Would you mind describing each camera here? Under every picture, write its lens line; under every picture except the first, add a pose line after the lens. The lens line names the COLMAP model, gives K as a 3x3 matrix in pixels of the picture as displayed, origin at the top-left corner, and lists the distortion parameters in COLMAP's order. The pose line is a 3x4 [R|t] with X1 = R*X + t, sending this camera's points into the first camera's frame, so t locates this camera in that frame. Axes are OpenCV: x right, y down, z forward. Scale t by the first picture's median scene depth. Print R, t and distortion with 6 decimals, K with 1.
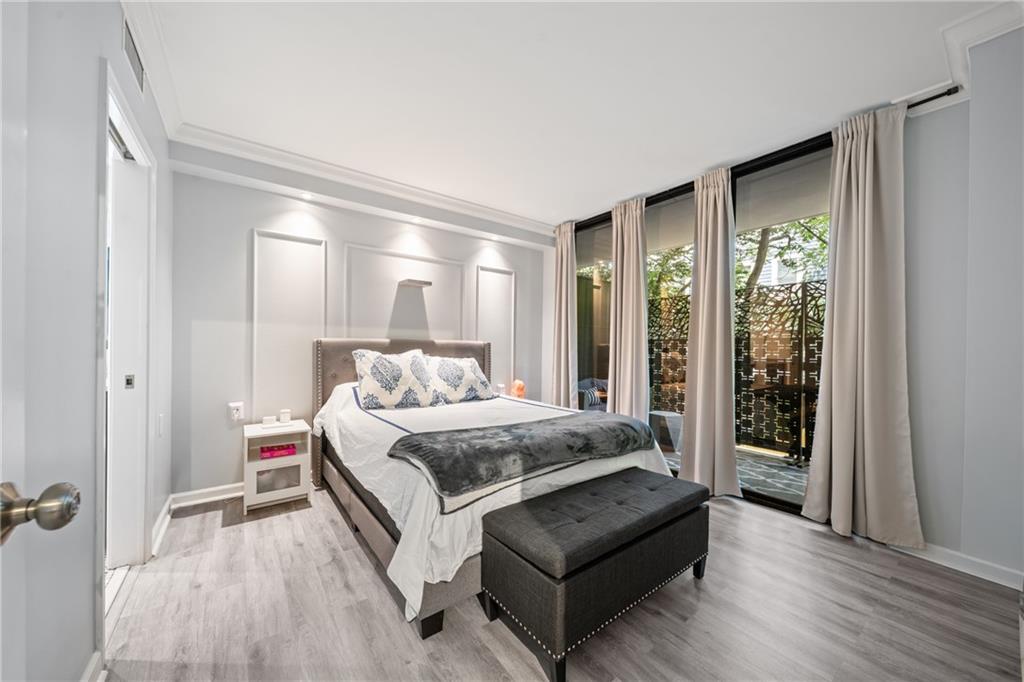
lens RADIAL K [[358.4, 0, 508.3], [0, 358.4, 340.2], [0, 0, 1]] dist [-0.000703, -0.000657]
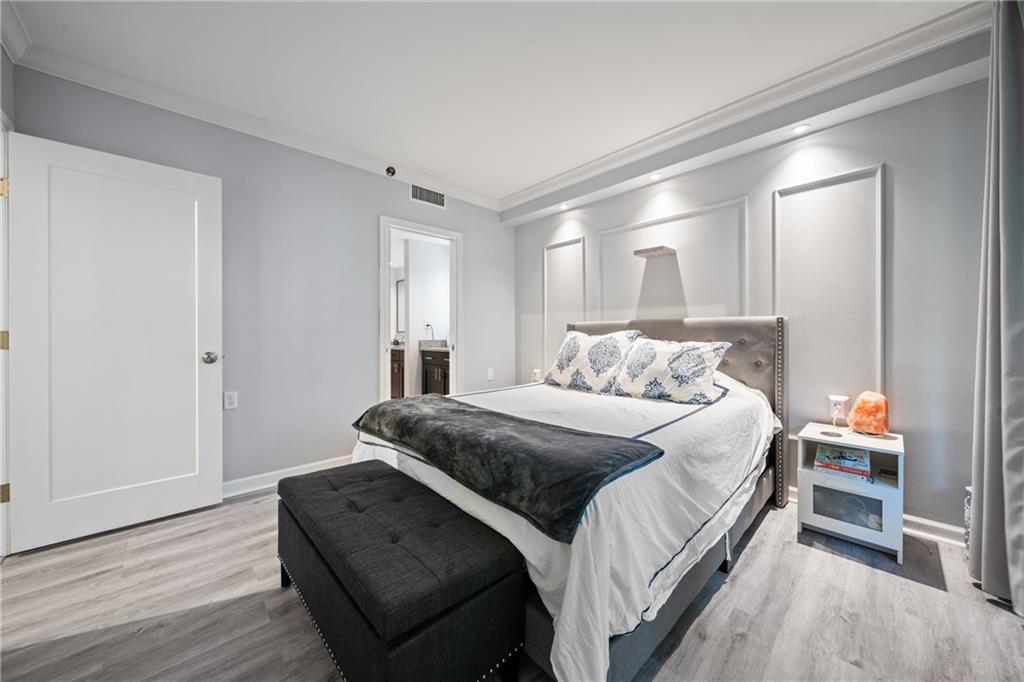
lens RADIAL K [[356.4, 0, 515.8], [0, 356.4, 336.1], [0, 0, 1]] dist [-0.000480, -0.000128]
pose [[0.142043, -0.002342, -0.989858, 0.581518], [0.028208, 0.999601, 0.001683, 0.030449], [0.989459, -0.028161, 0.142052, 0.614648]]
